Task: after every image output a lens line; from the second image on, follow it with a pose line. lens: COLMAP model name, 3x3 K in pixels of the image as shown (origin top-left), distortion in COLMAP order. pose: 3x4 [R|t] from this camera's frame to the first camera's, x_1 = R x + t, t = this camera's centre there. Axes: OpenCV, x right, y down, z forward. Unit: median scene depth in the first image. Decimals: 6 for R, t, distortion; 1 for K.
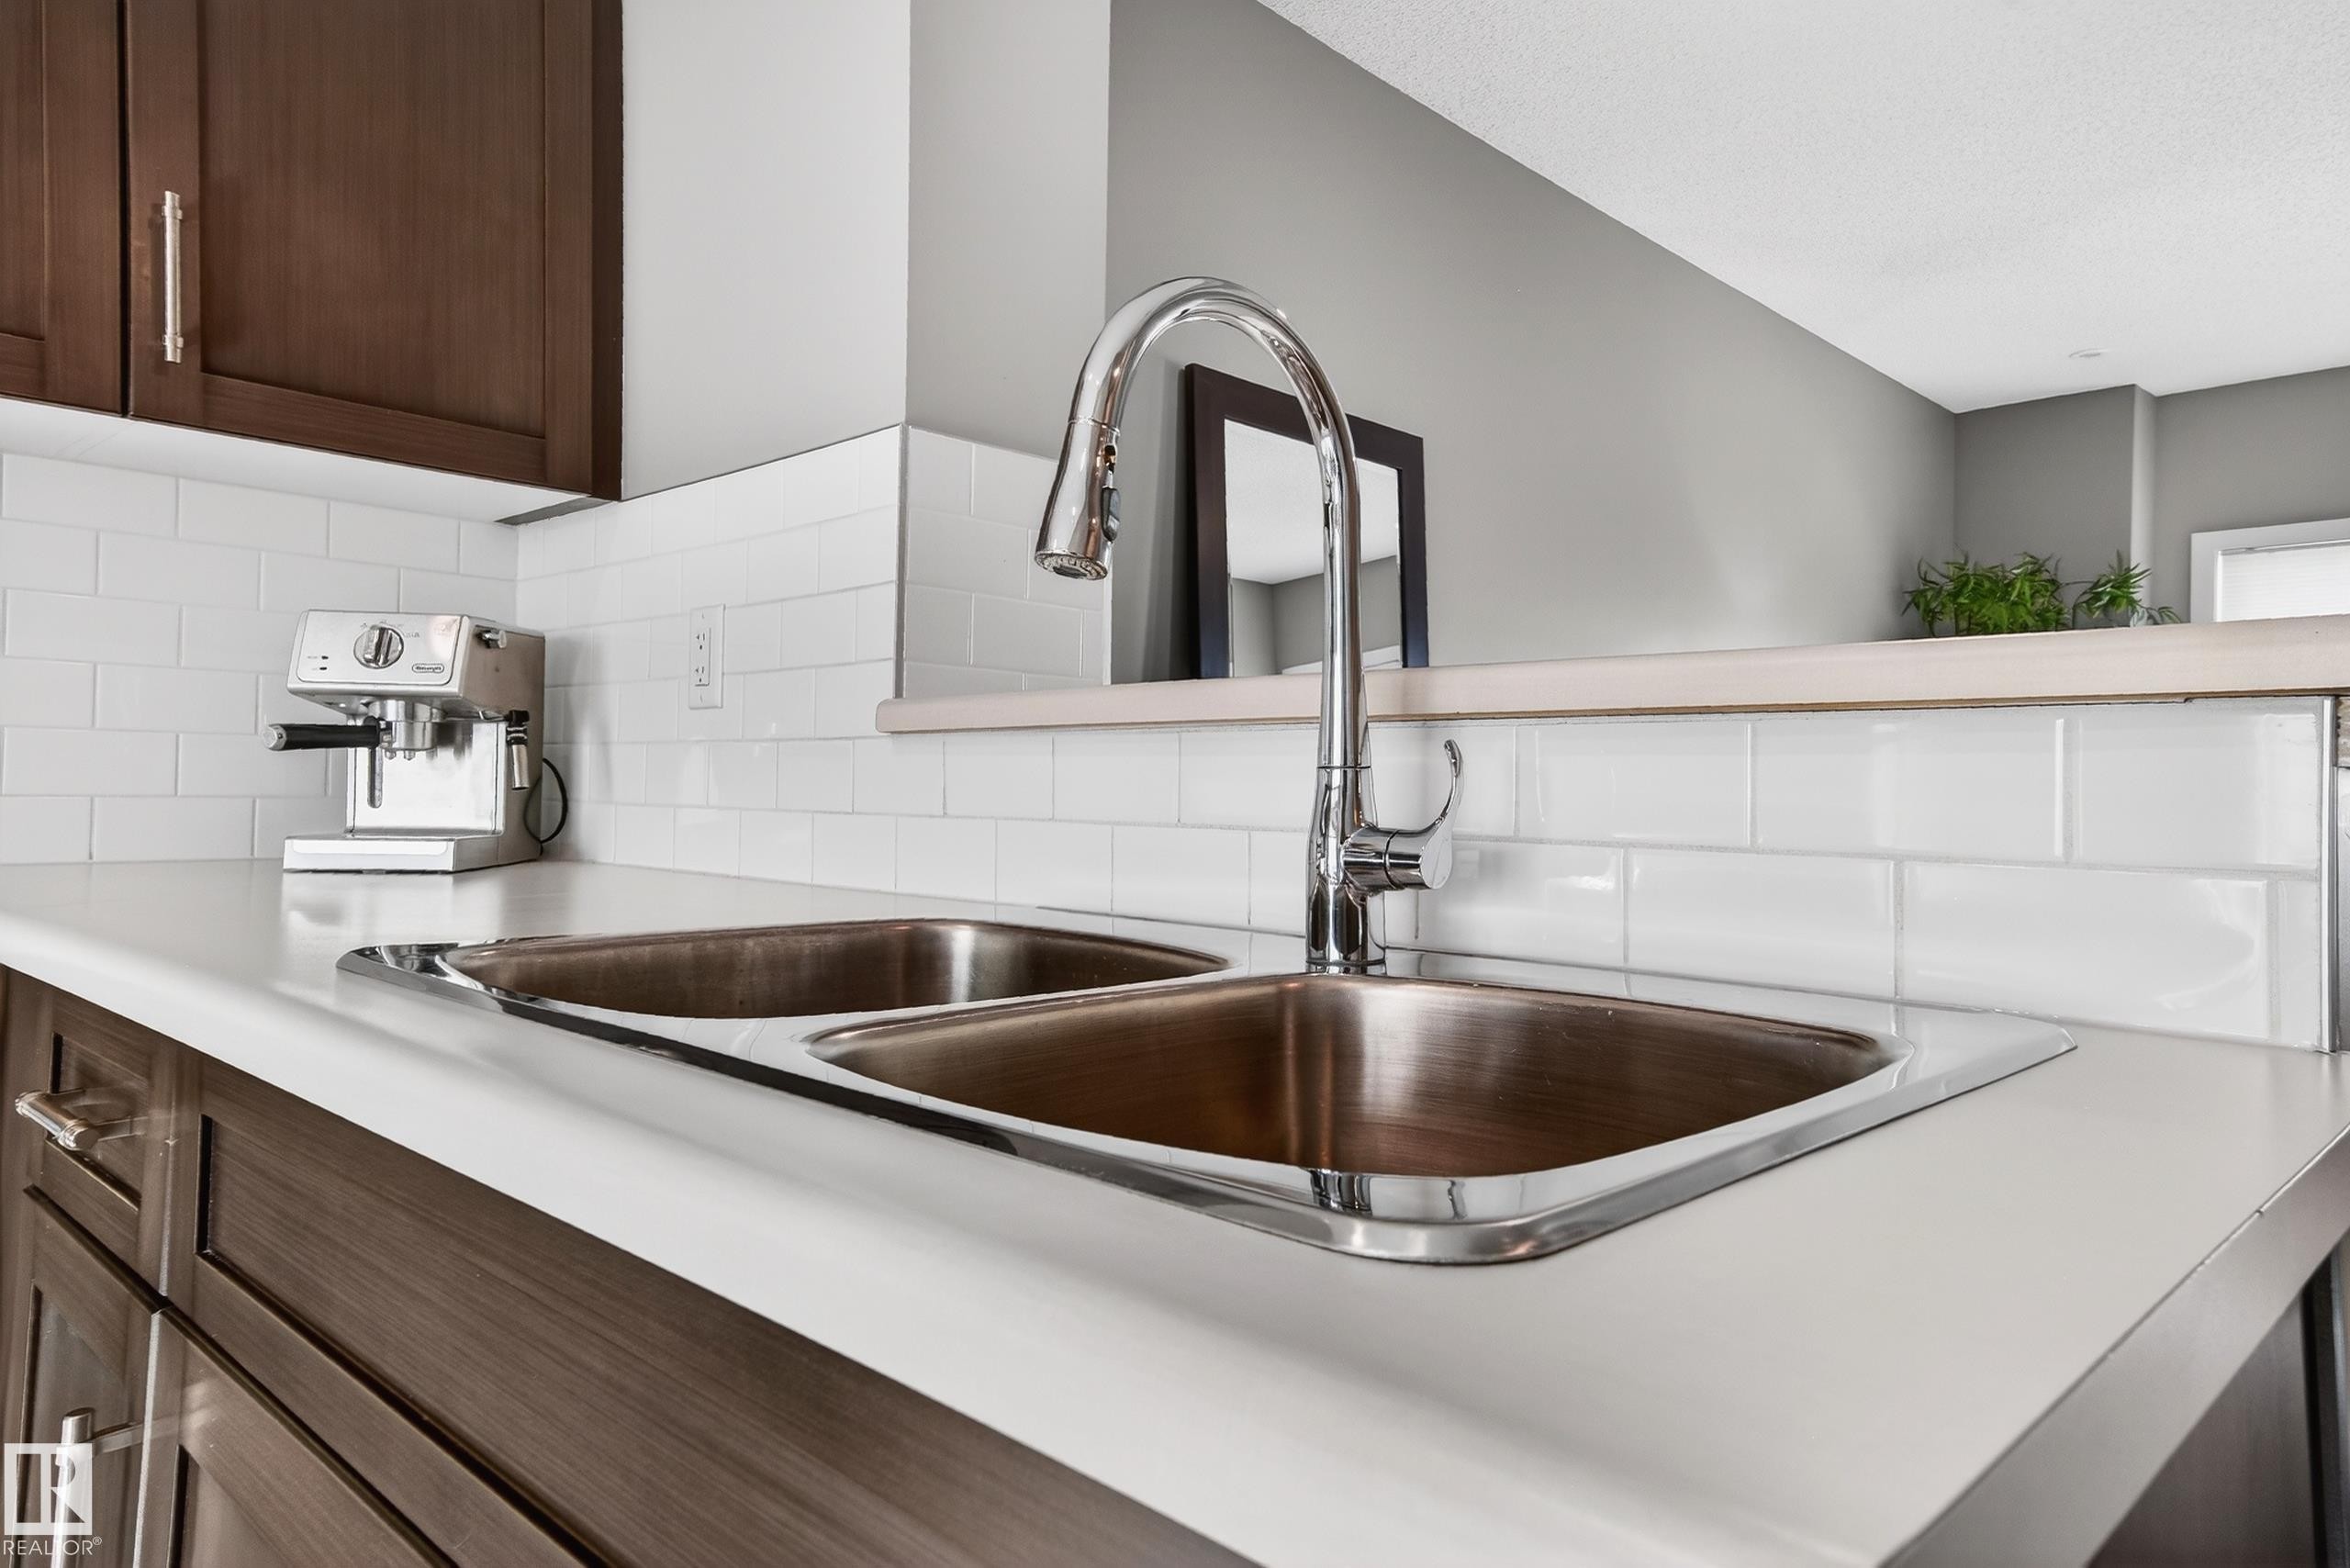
lens RADIAL K [[1451.7, 0, 1172.6], [0, 1451.7, 742.7], [0, 0, 1]] dist [0.096958, -0.000079]
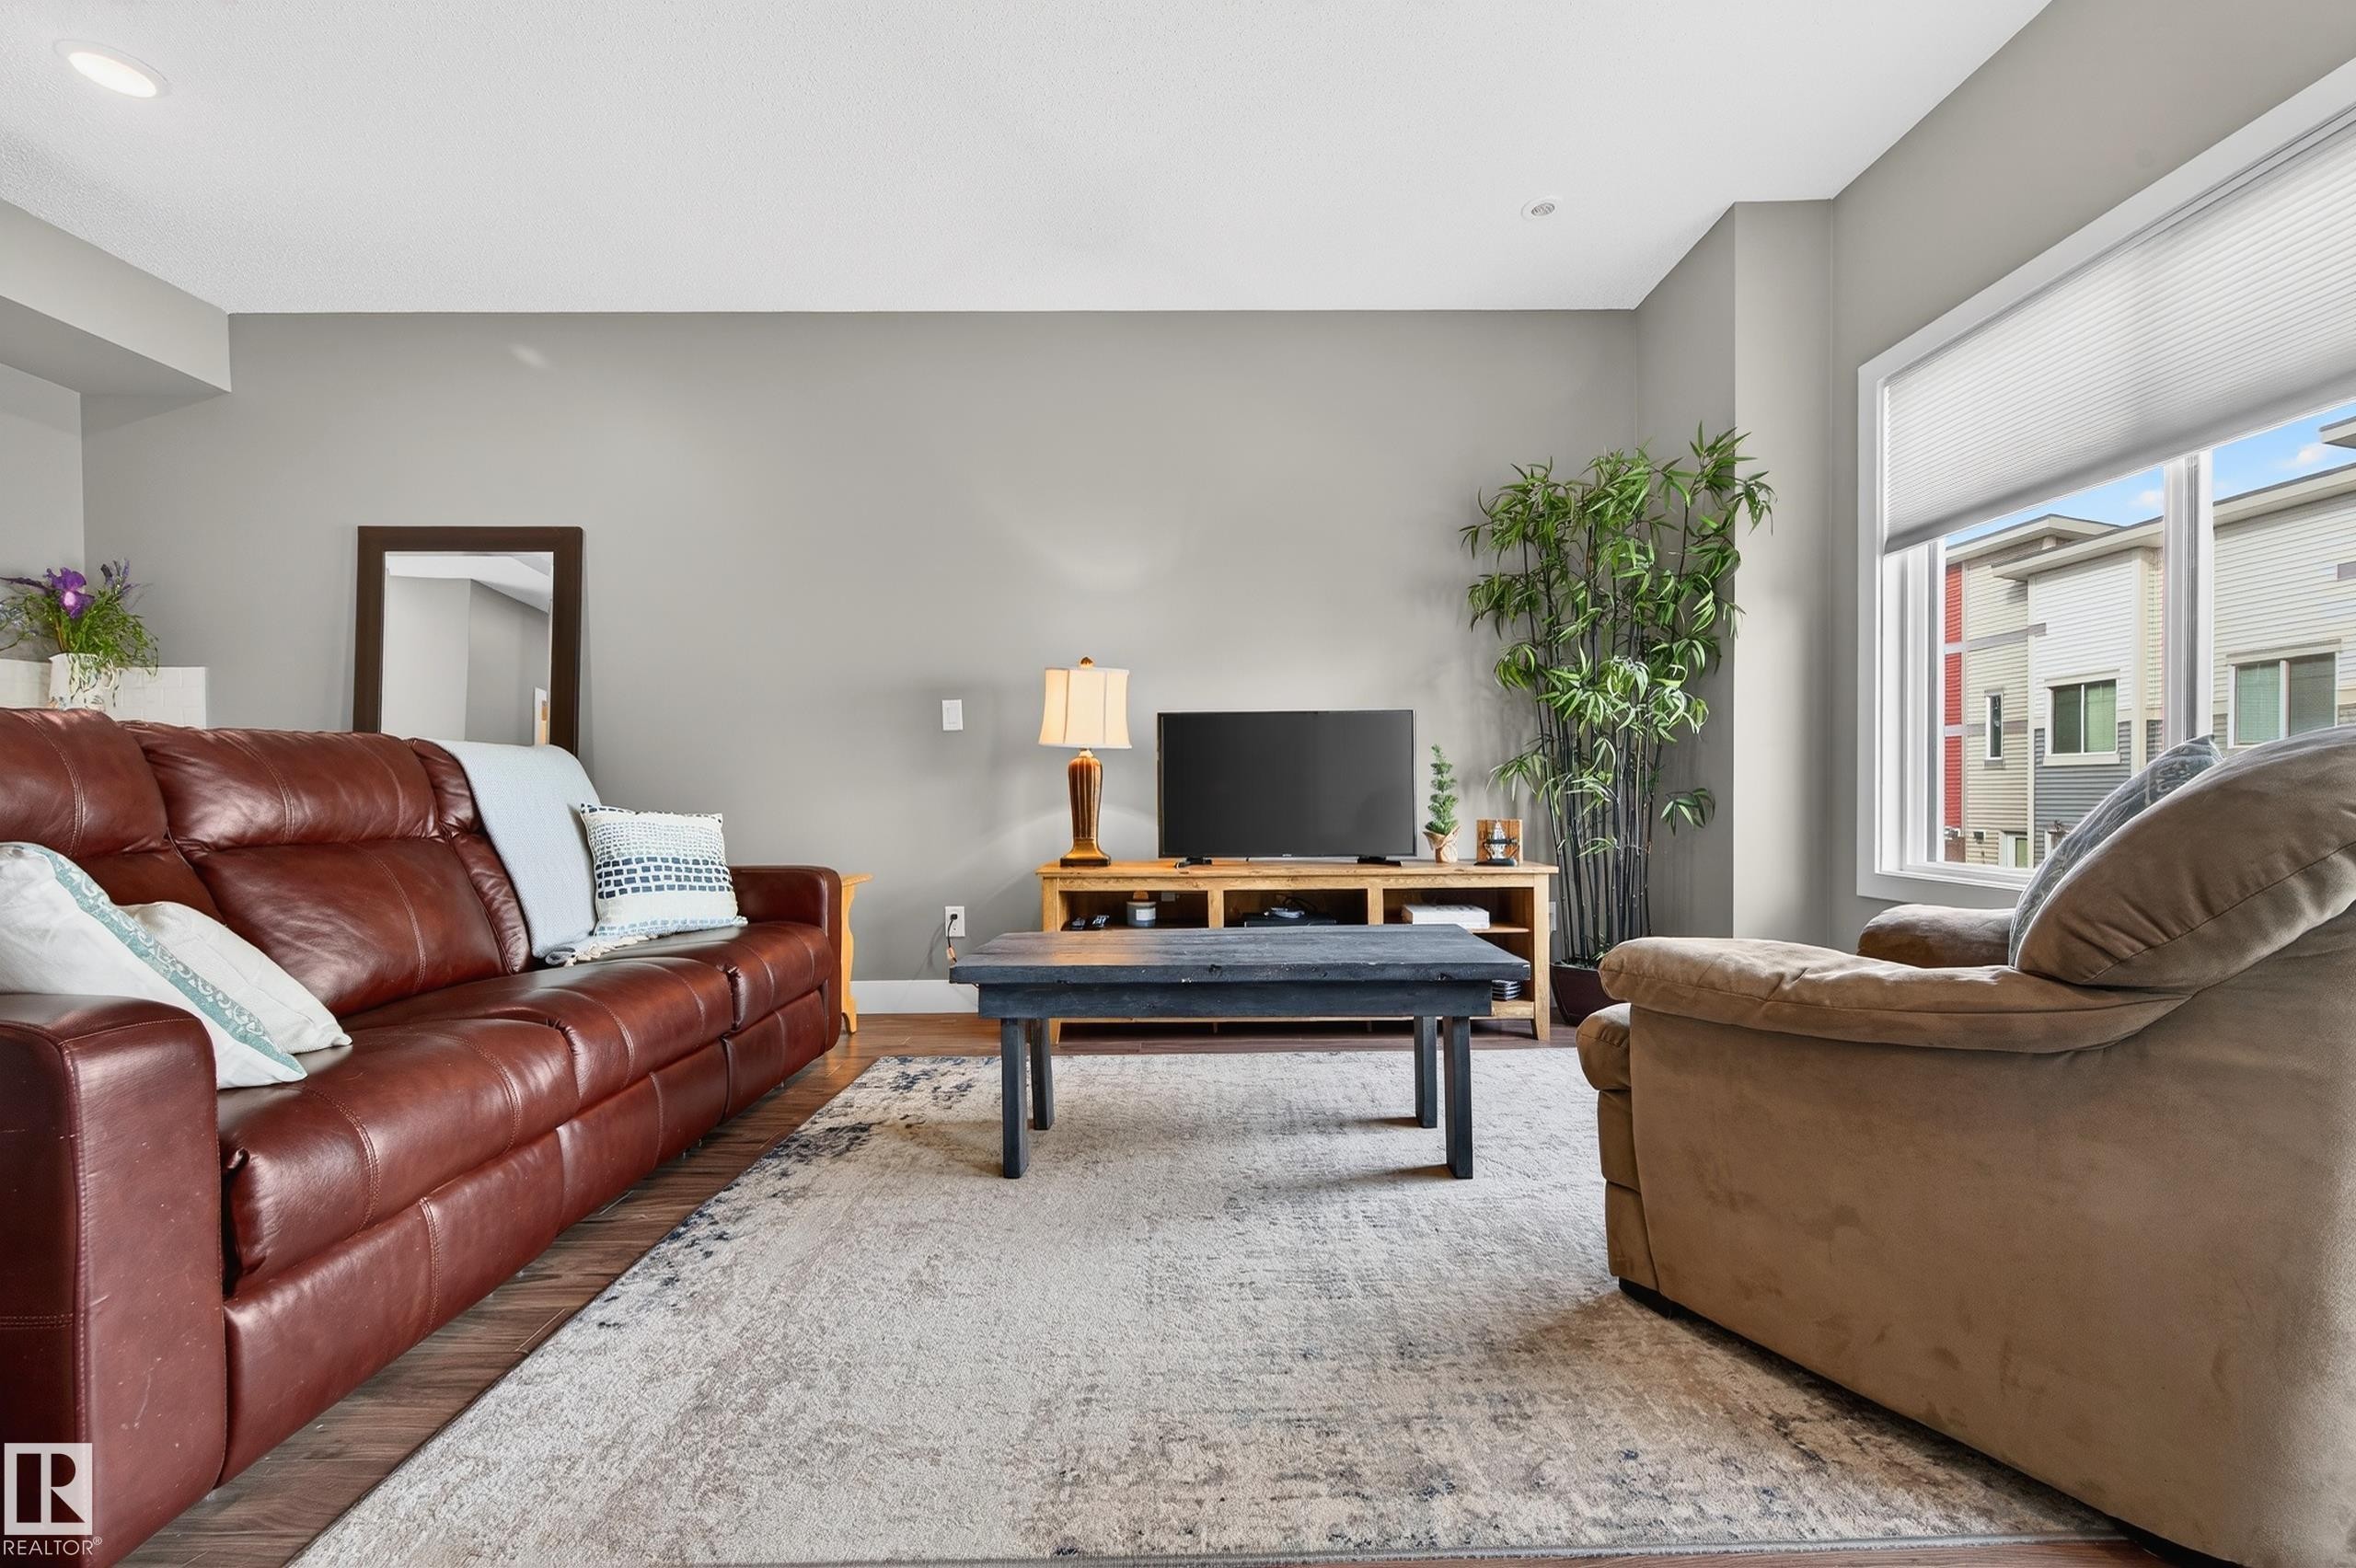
lens RADIAL K [[930.3, 0, 1179.9], [0, 930.3, 809.5], [0, 0, 1]] dist [0.001893, 0.000133]
pose [[0.701288, -0.011387, -0.712787, 2.752354], [0.039460, 0.998960, 0.022864, 0.179120], [0.711785, -0.044160, 0.701007, 1.627319]]
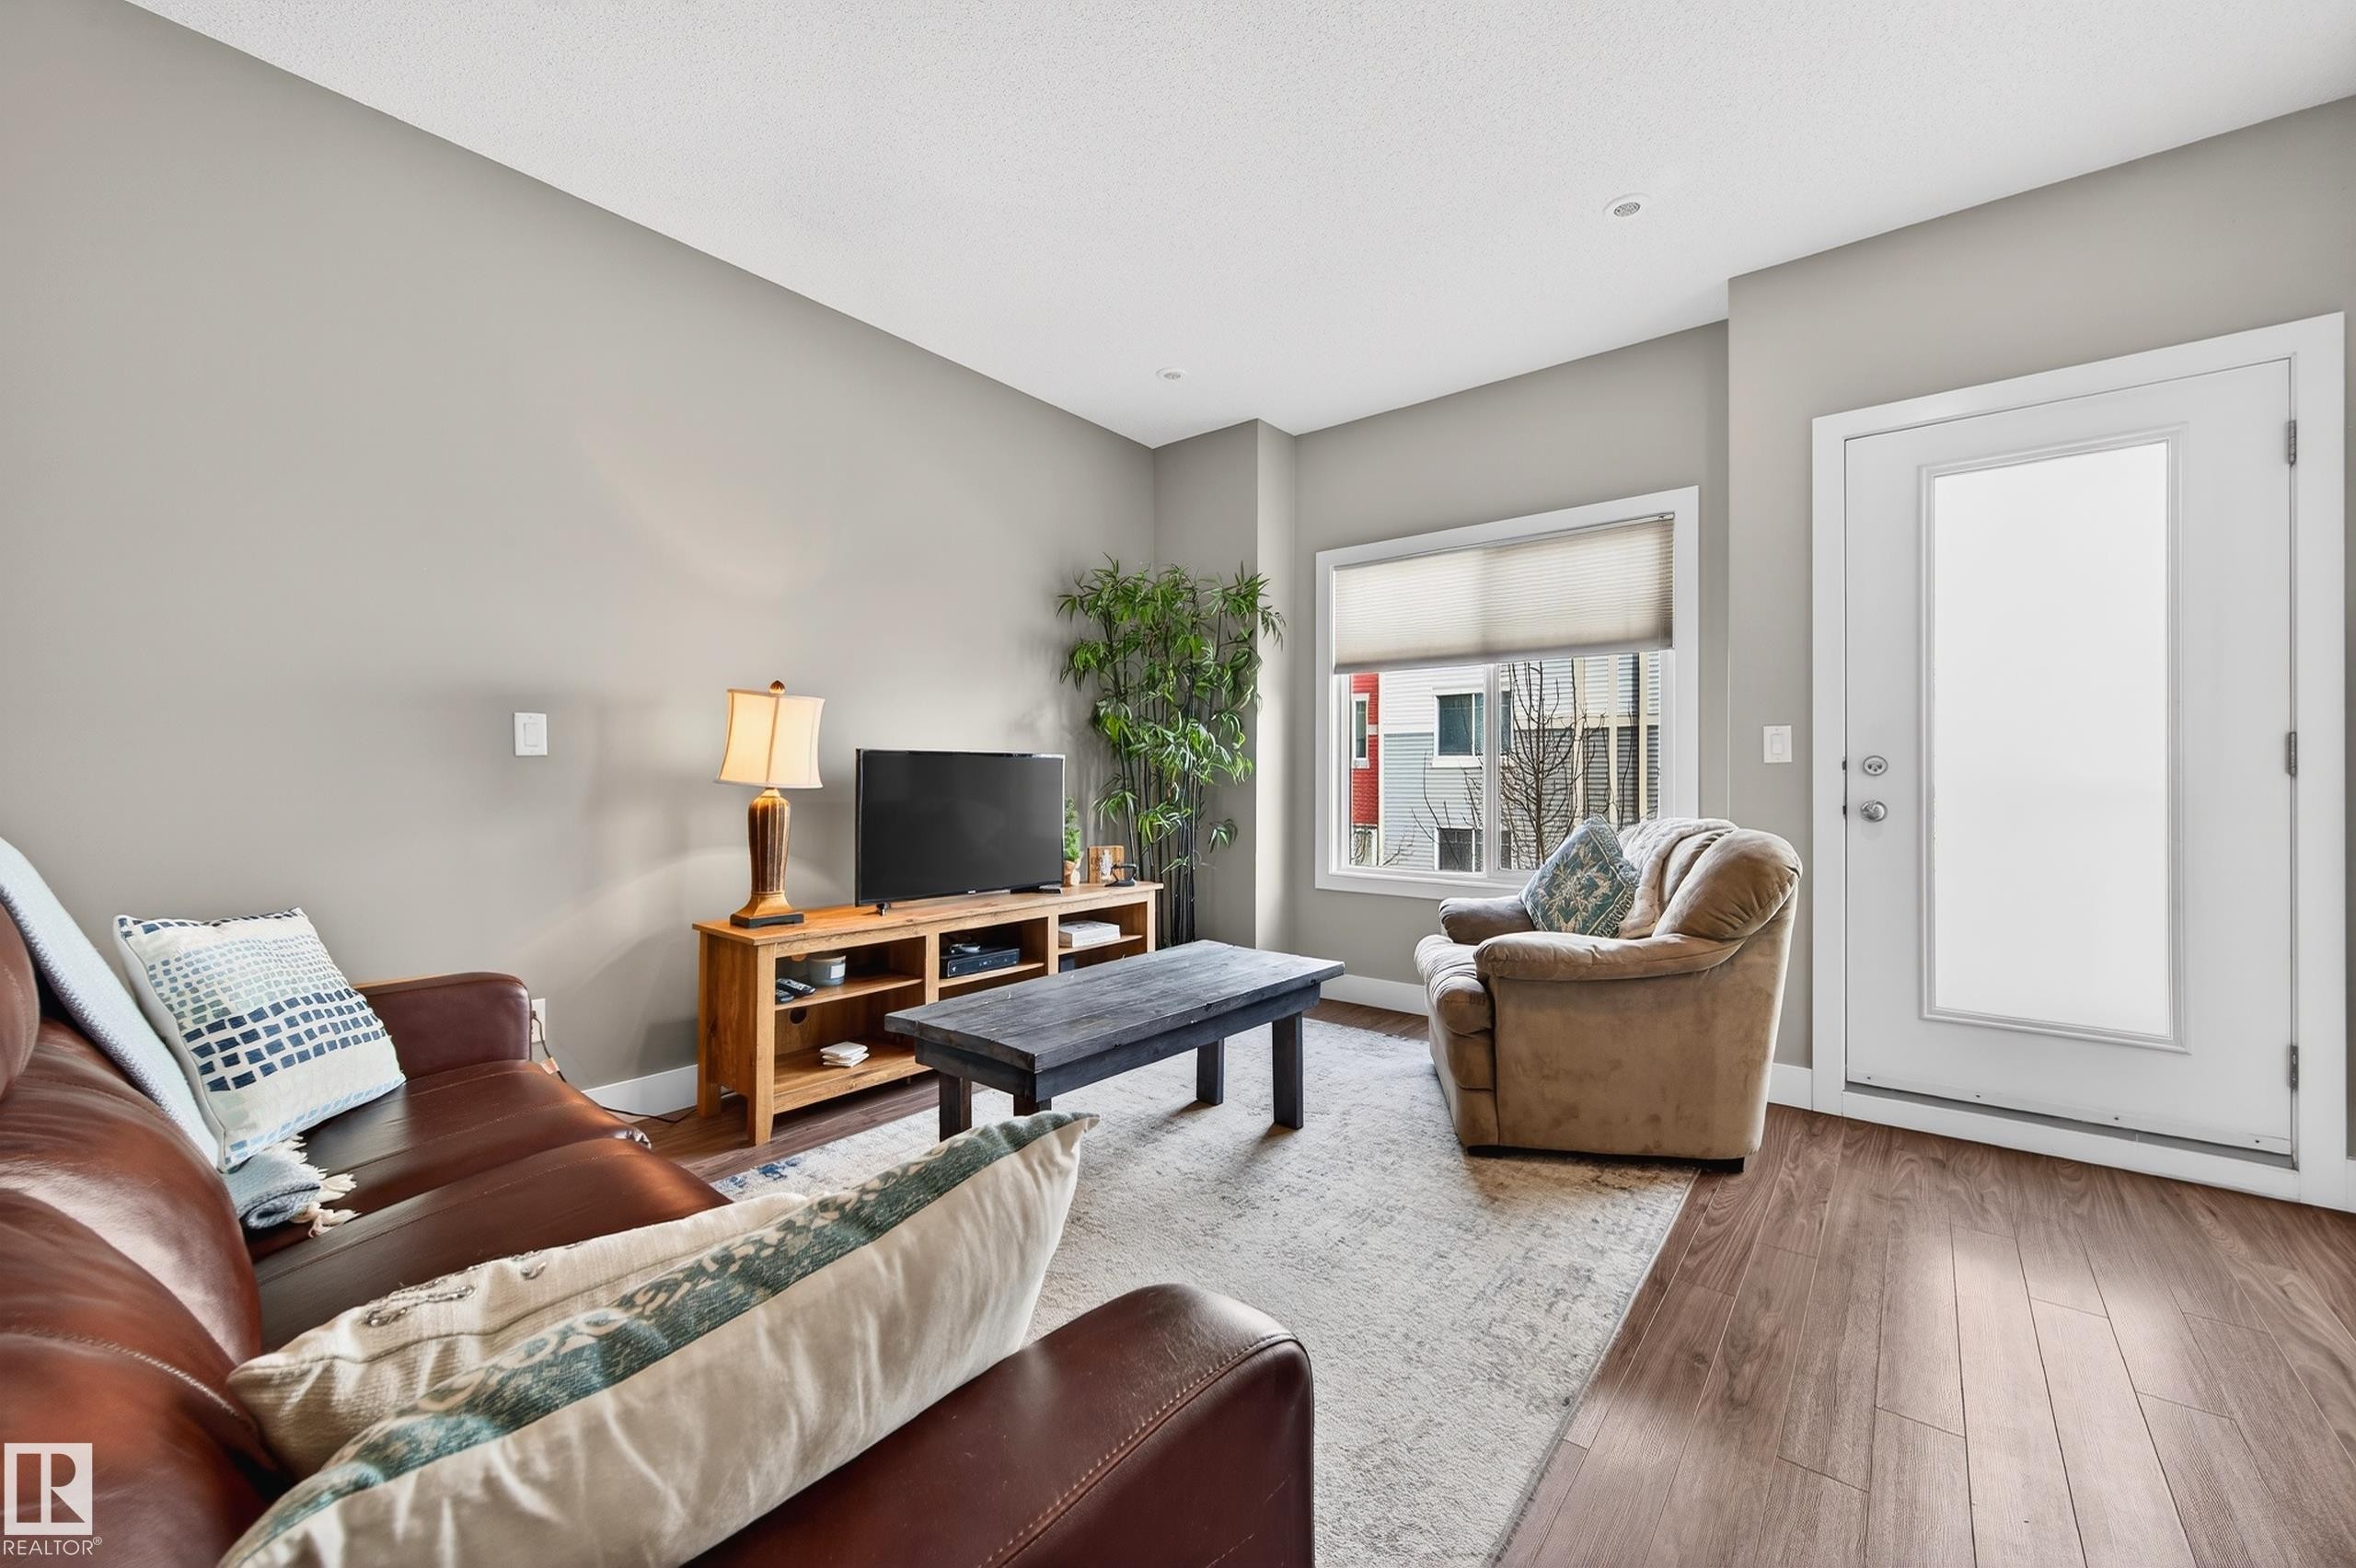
lens RADIAL K [[925.3, 0, 1194.5], [0, 925.3, 773.8], [0, 0, 1]] dist [0.008401, 0.000174]
pose [[0.994926, -0.013081, 0.099757, 1.864552], [0.010840, 0.999677, 0.022977, 0.042230], [-0.100025, -0.021779, 0.994746, 1.149774]]
